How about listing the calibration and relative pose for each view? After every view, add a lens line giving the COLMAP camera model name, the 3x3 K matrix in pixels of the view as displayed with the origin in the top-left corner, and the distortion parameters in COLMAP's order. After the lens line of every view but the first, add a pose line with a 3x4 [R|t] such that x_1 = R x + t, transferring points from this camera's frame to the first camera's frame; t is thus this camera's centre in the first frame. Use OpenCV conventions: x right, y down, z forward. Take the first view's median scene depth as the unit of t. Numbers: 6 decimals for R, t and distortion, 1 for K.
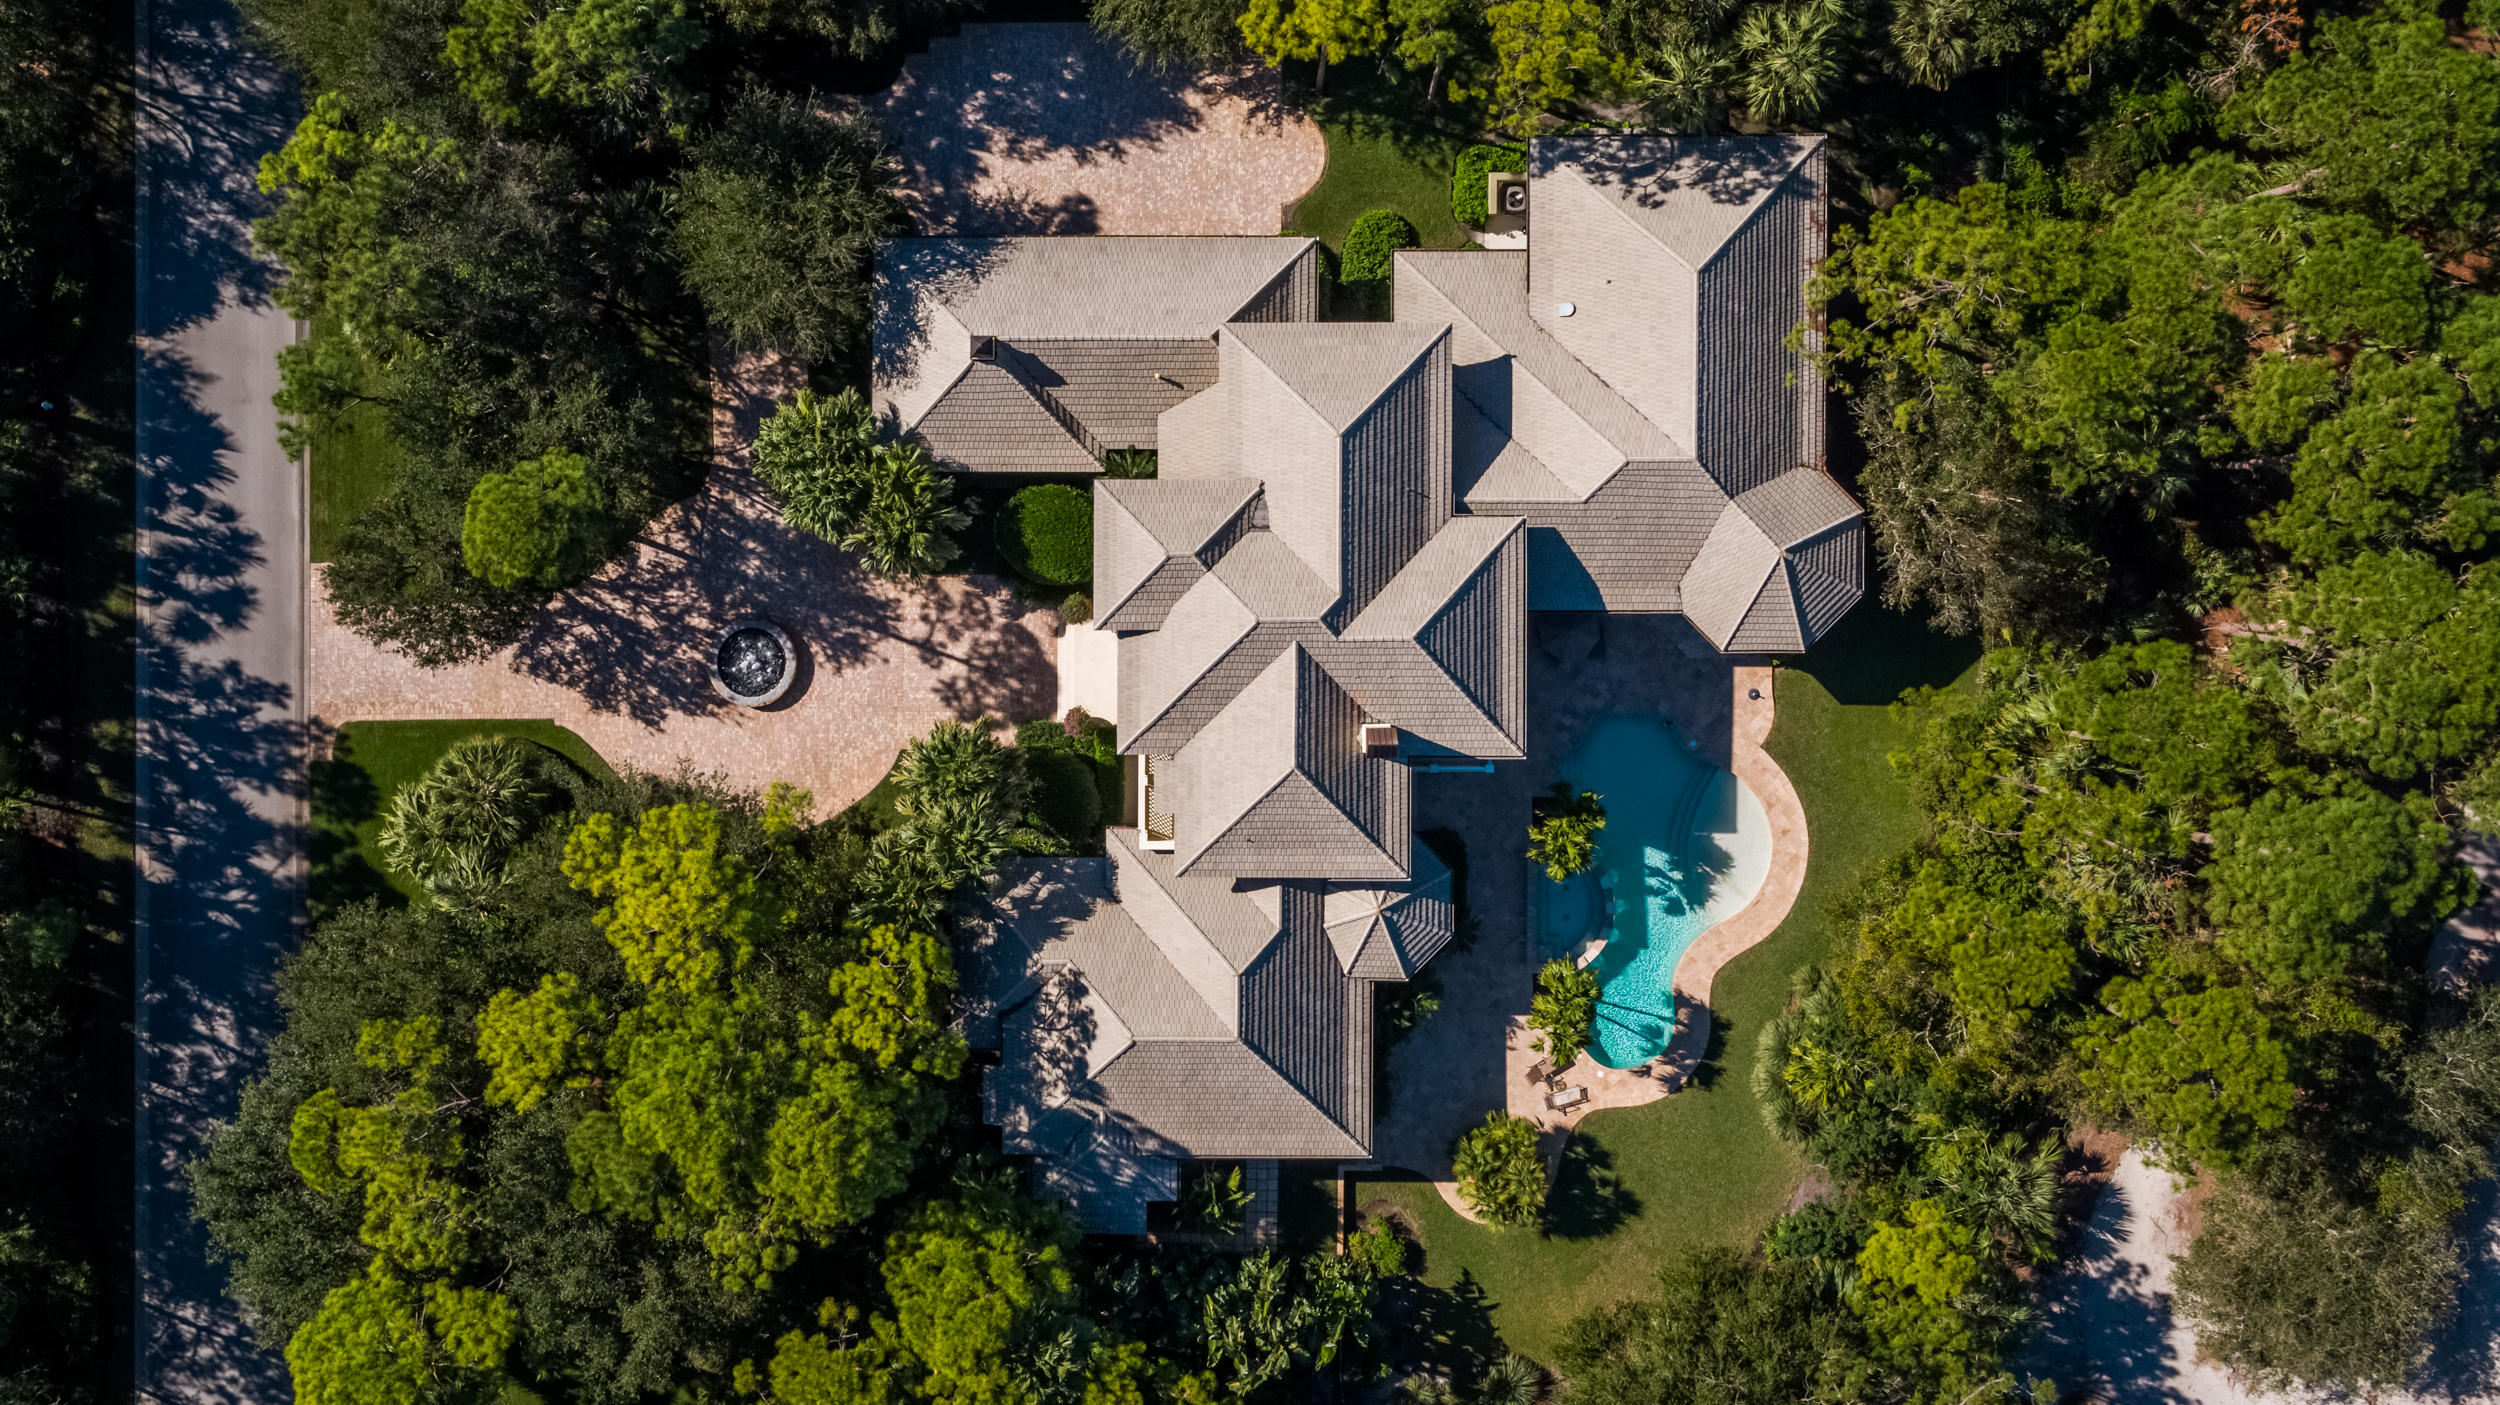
lens RADIAL K [[2302.4, 0, 1250.0], [0, 2302.4, 702.5], [0, 0, 1]] dist [-0.001173, -0.003349]
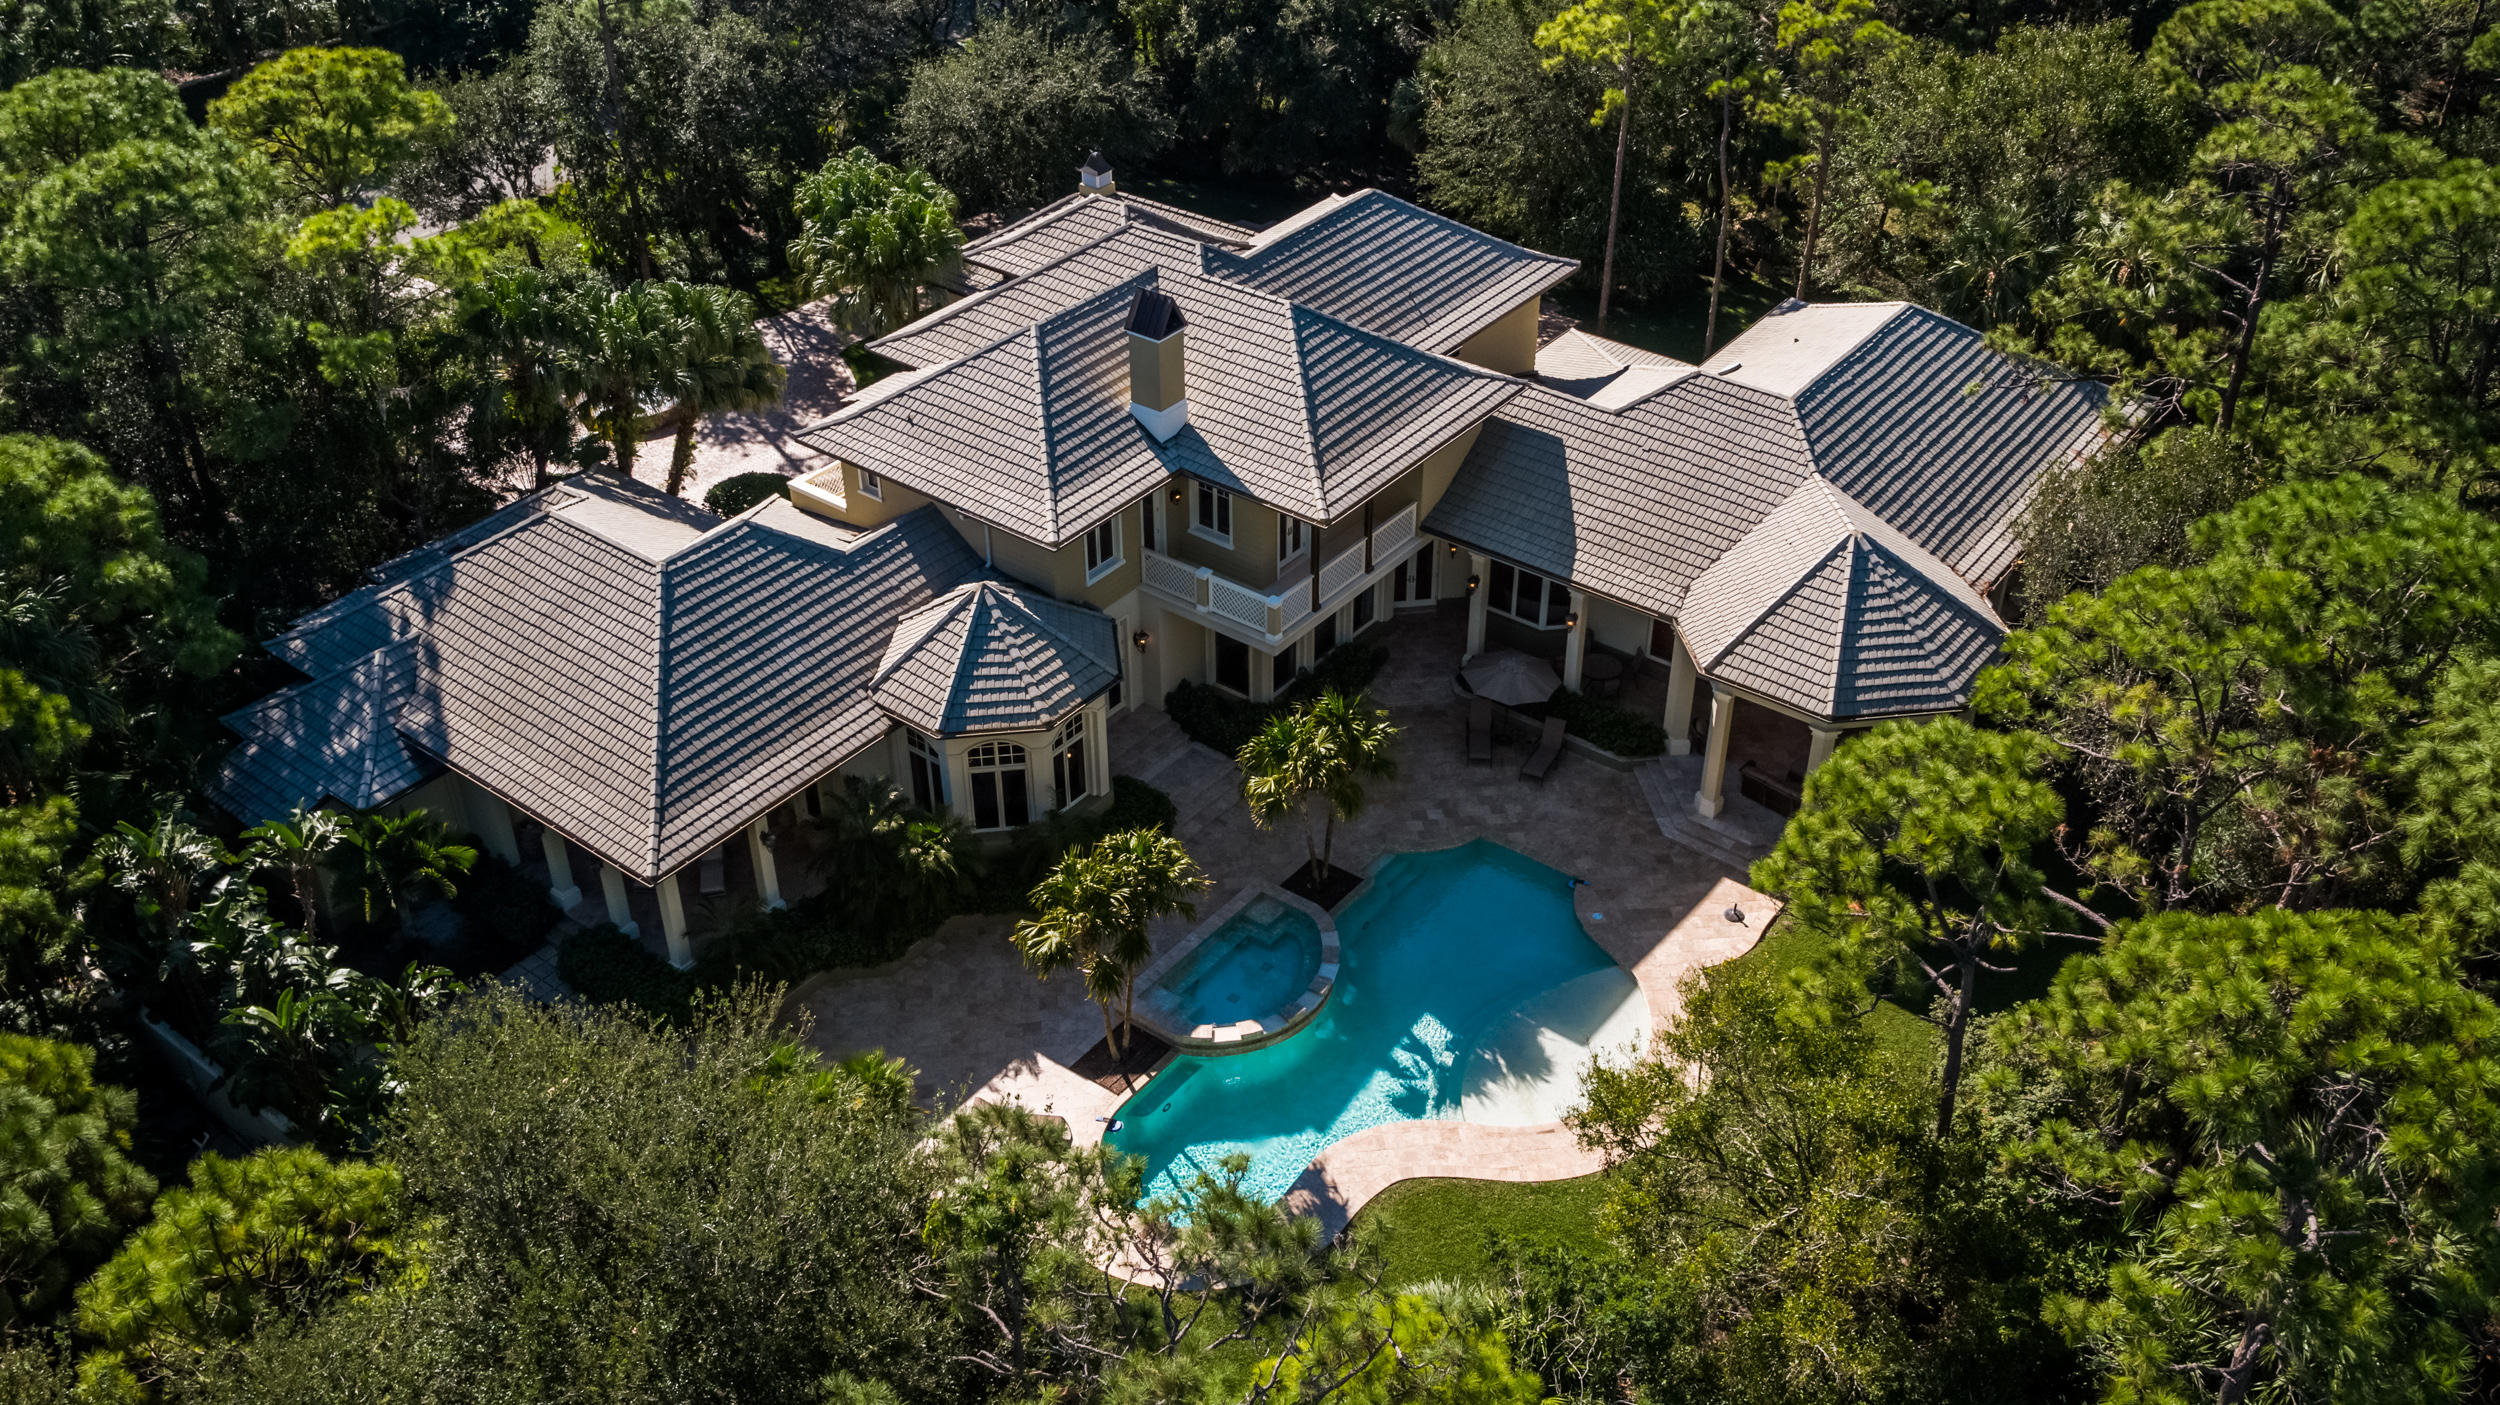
lens RADIAL K [[2302.4, 0, 1250.0], [0, 2302.4, 702.5], [0, 0, 1]] dist [-0.001173, -0.003349]
pose [[0.790906, 0.321043, -0.520959, 0.412443], [-0.611800, 0.396803, -0.684287, 0.447429], [-0.012968, 0.859929, 0.510248, 0.680334]]
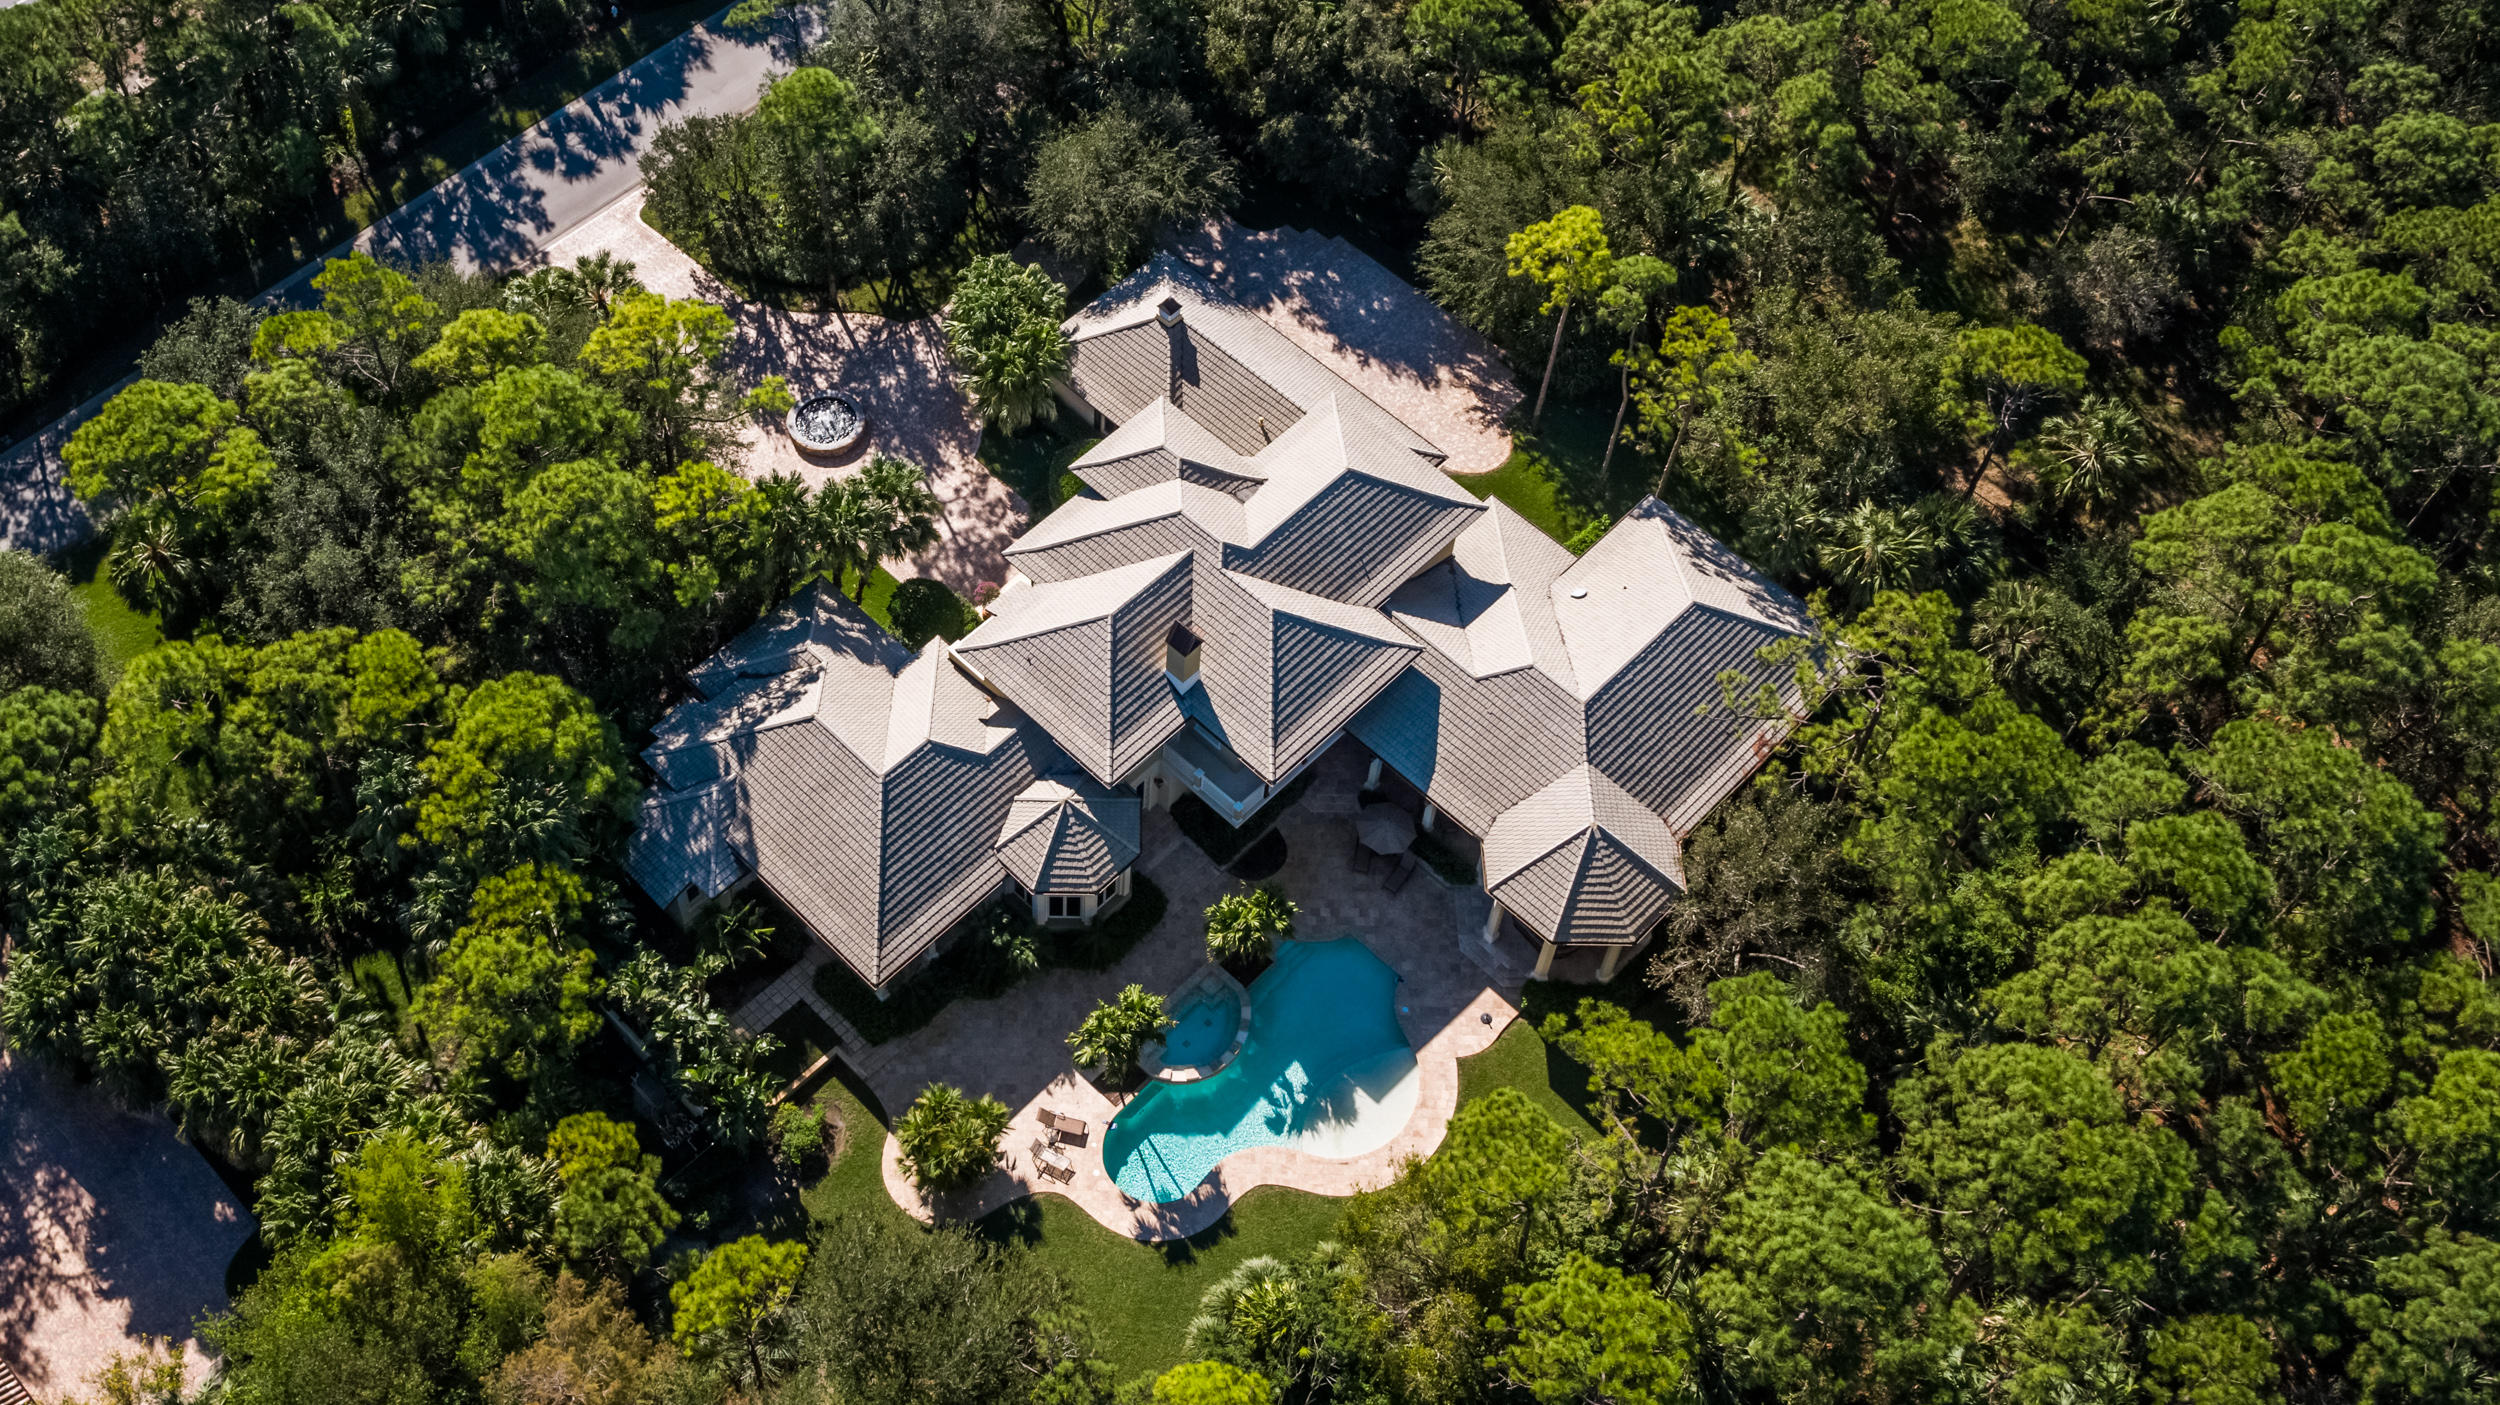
lens RADIAL K [[2762.4, 0, 980.0], [0, 2762.4, 657.6], [0, 0, 1]] dist [0.003879, -0.016550]
pose [[0.690624, 0.577183, -0.435772, 0.501313], [-0.723129, 0.541917, -0.428263, 0.578335], [-0.011034, 0.610888, 0.791640, -0.011279]]
